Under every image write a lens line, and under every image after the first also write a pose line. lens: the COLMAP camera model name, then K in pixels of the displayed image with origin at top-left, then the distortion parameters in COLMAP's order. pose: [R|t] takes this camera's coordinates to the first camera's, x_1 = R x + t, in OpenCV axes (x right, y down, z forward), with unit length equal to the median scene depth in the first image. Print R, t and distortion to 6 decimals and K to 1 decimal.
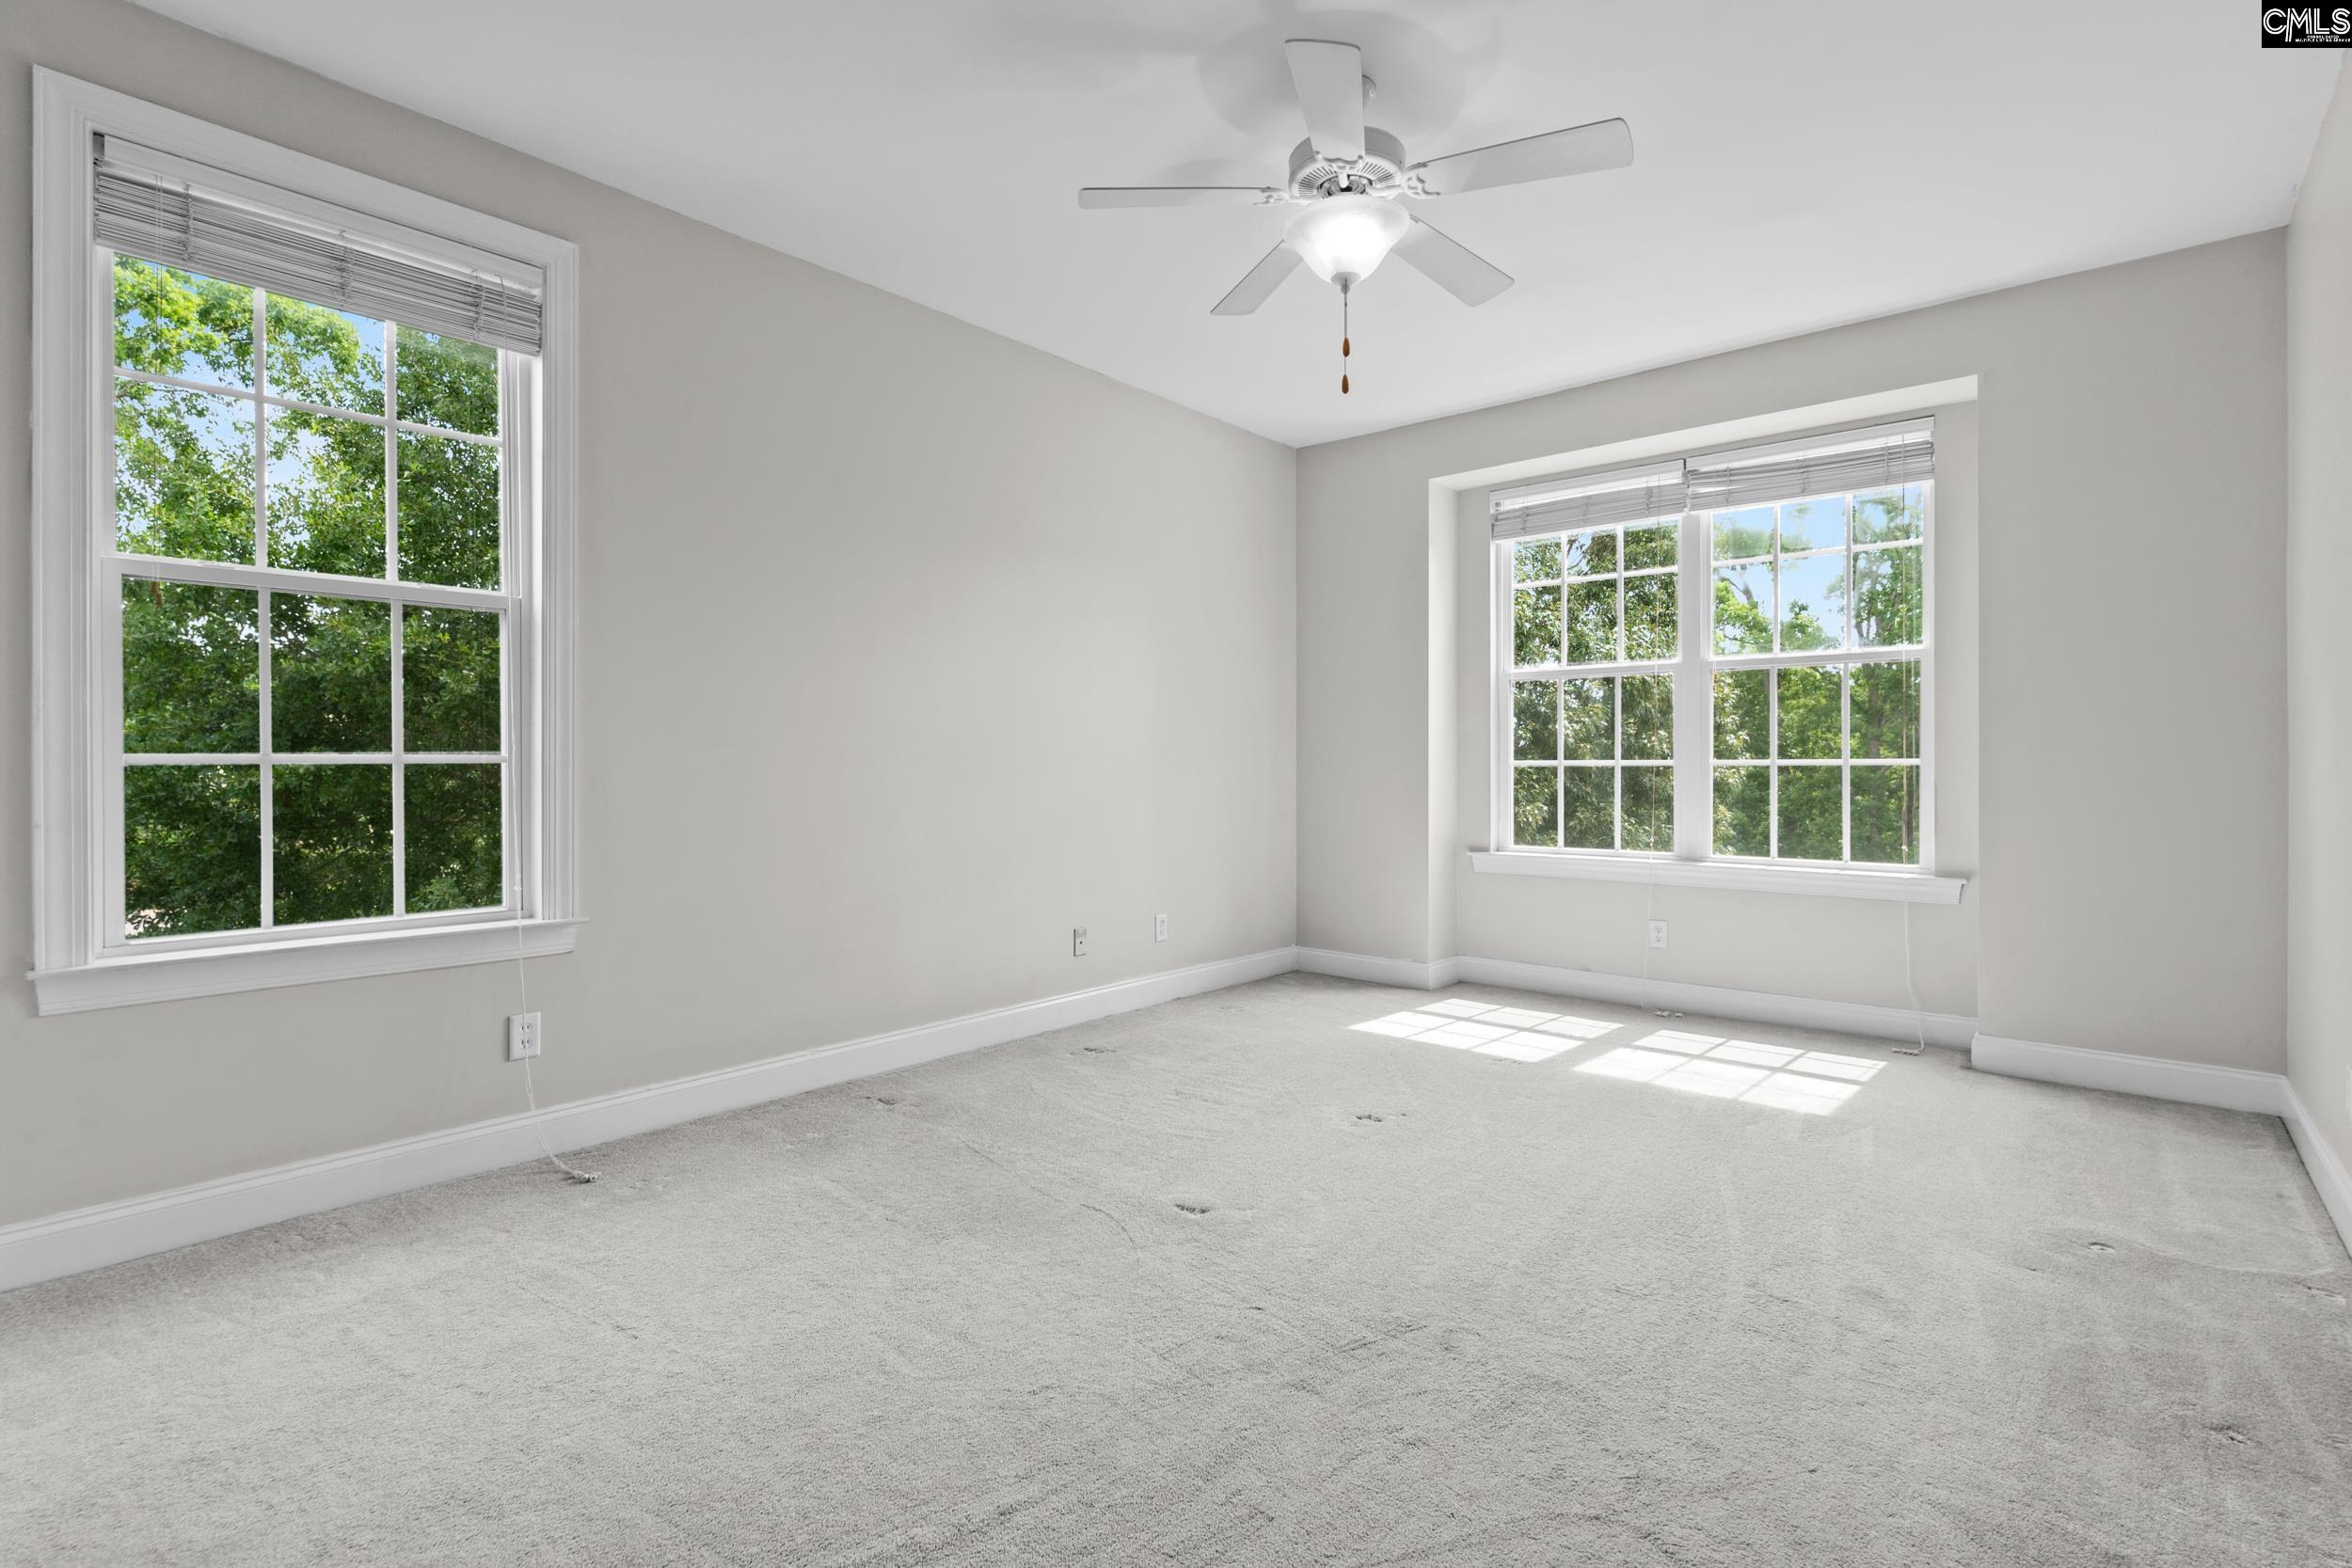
lens RADIAL K [[1085.7, 0, 1178.6], [0, 1085.7, 779.3], [0, 0, 1]] dist [-0.003177, -0.000519]
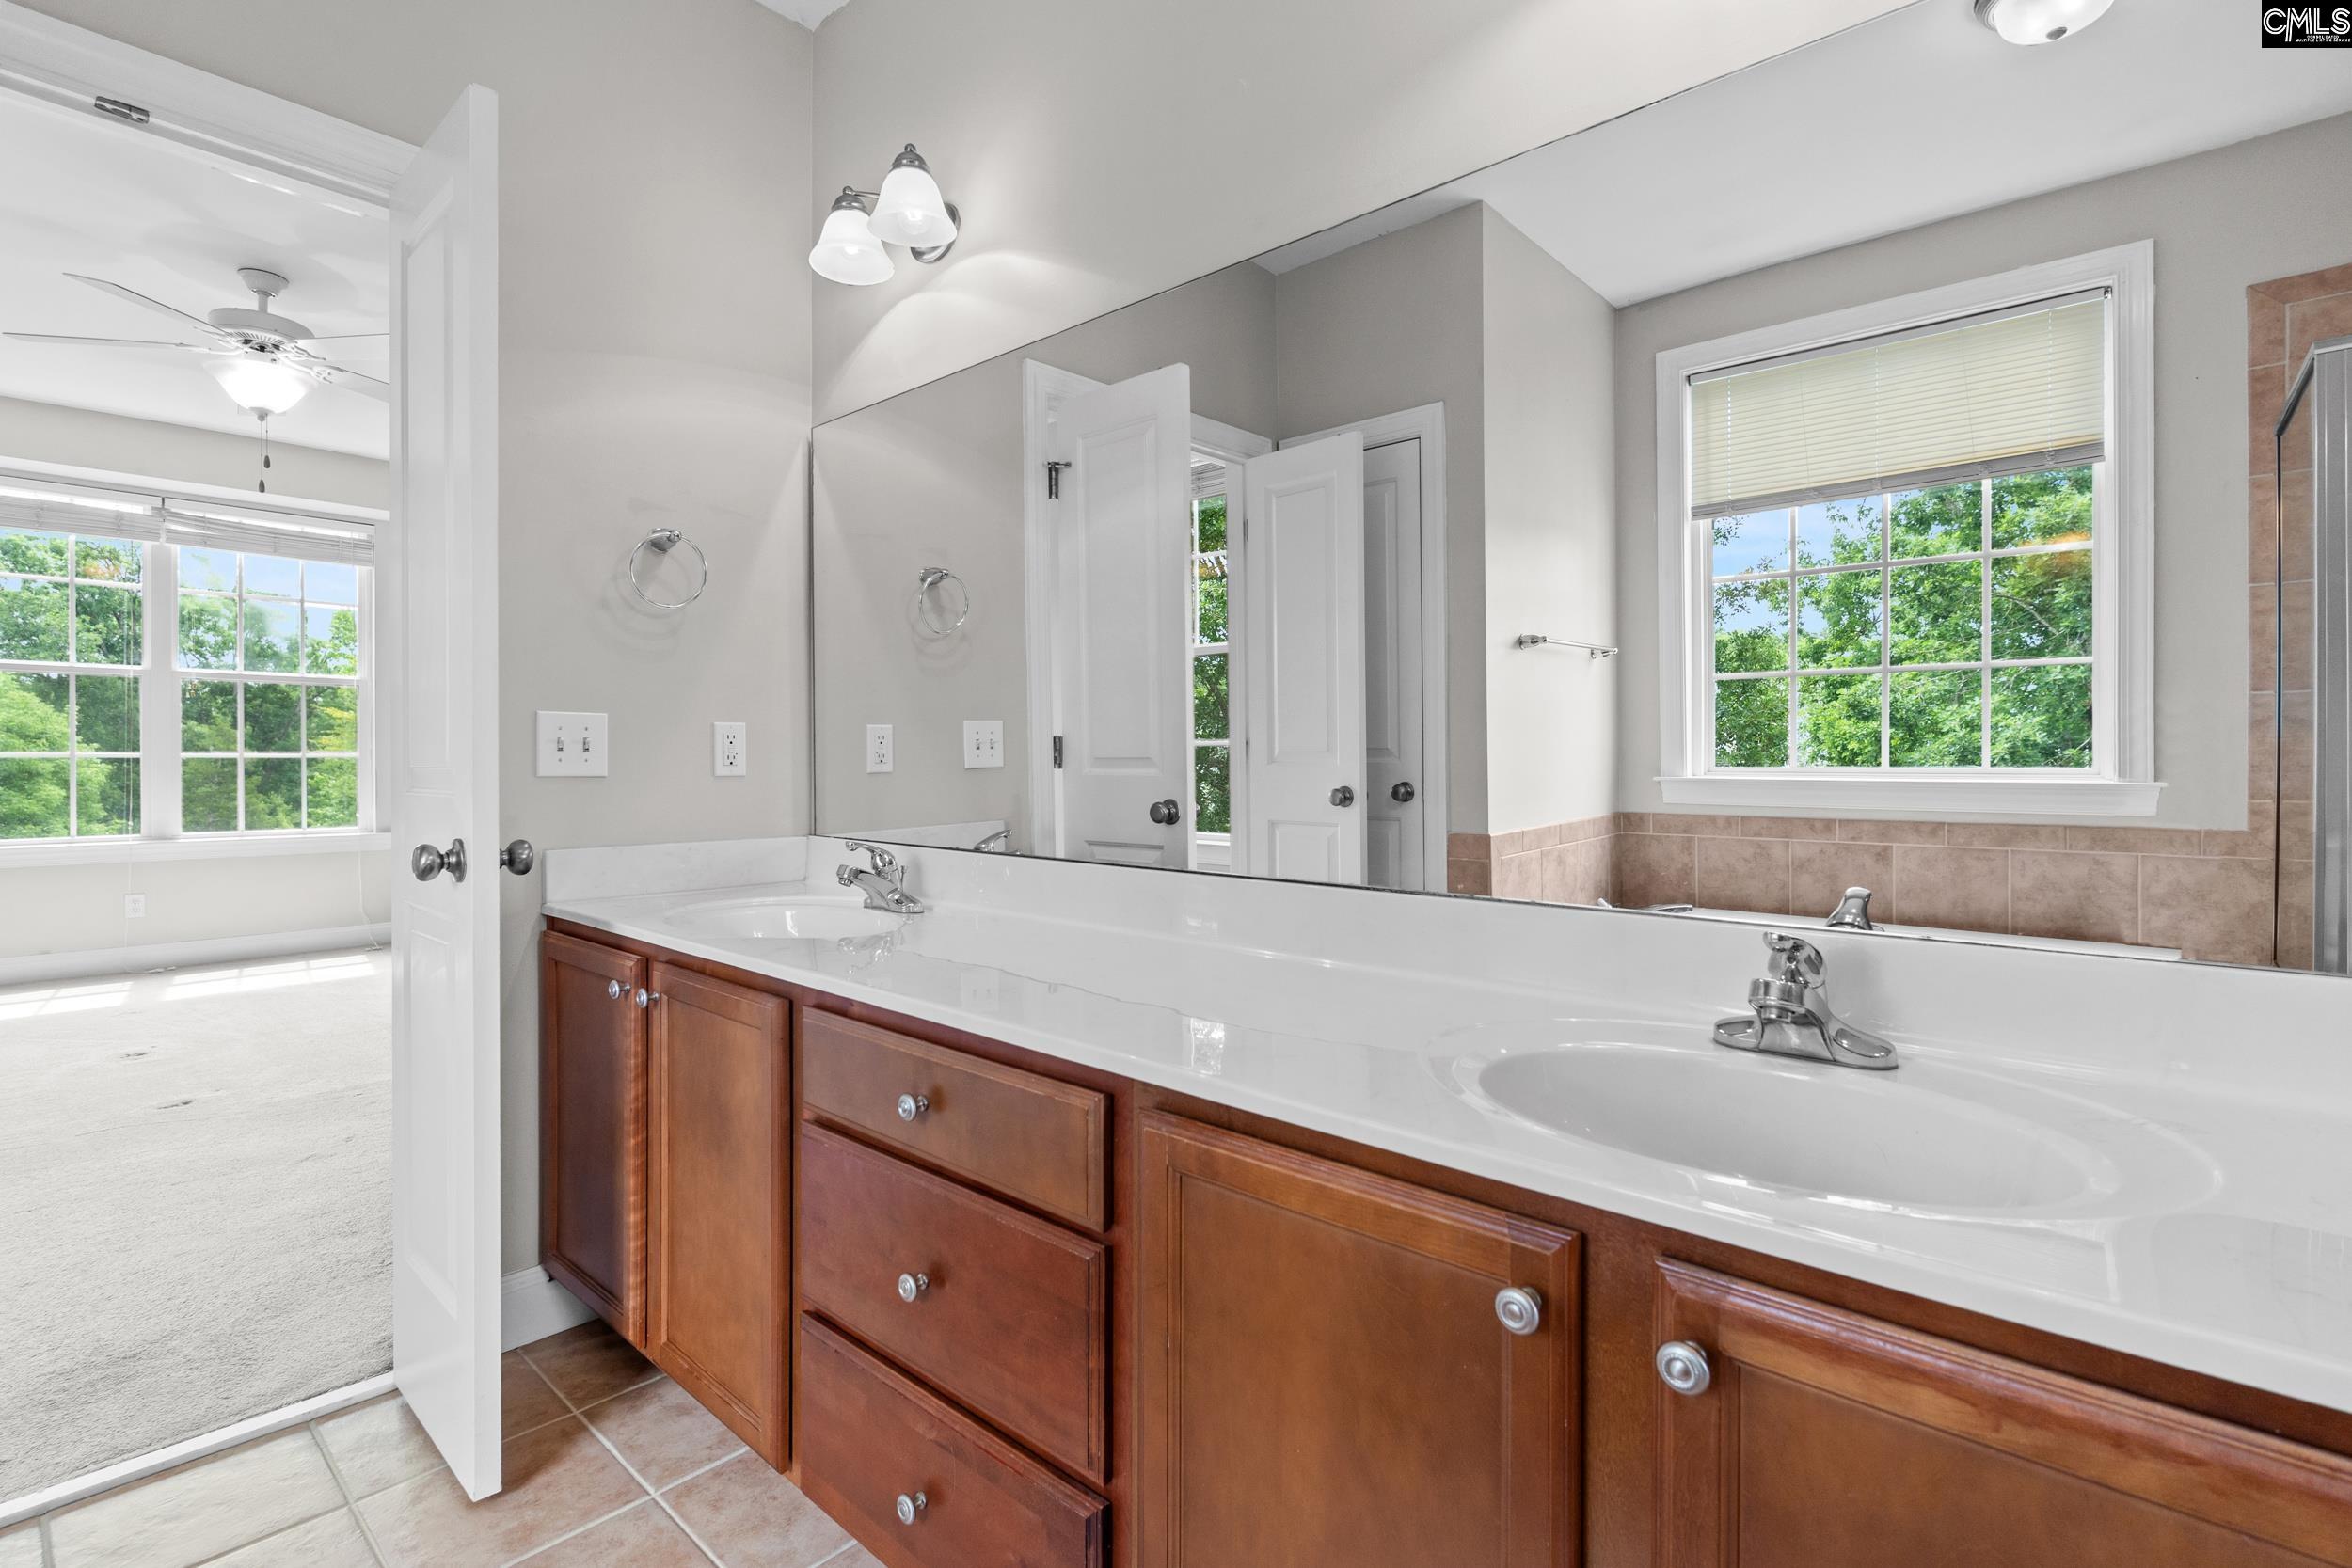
lens RADIAL K [[1085.7, 0, 1147.2], [0, 1085.7, 733.6], [0, 0, 1]] dist [-0.003177, -0.000519]
pose [[0.026462, 0.025357, 0.999328, -0.674067], [0.010112, 0.999620, -0.025632, 0.001086], [-0.999599, 0.010784, 0.026196, -0.097267]]
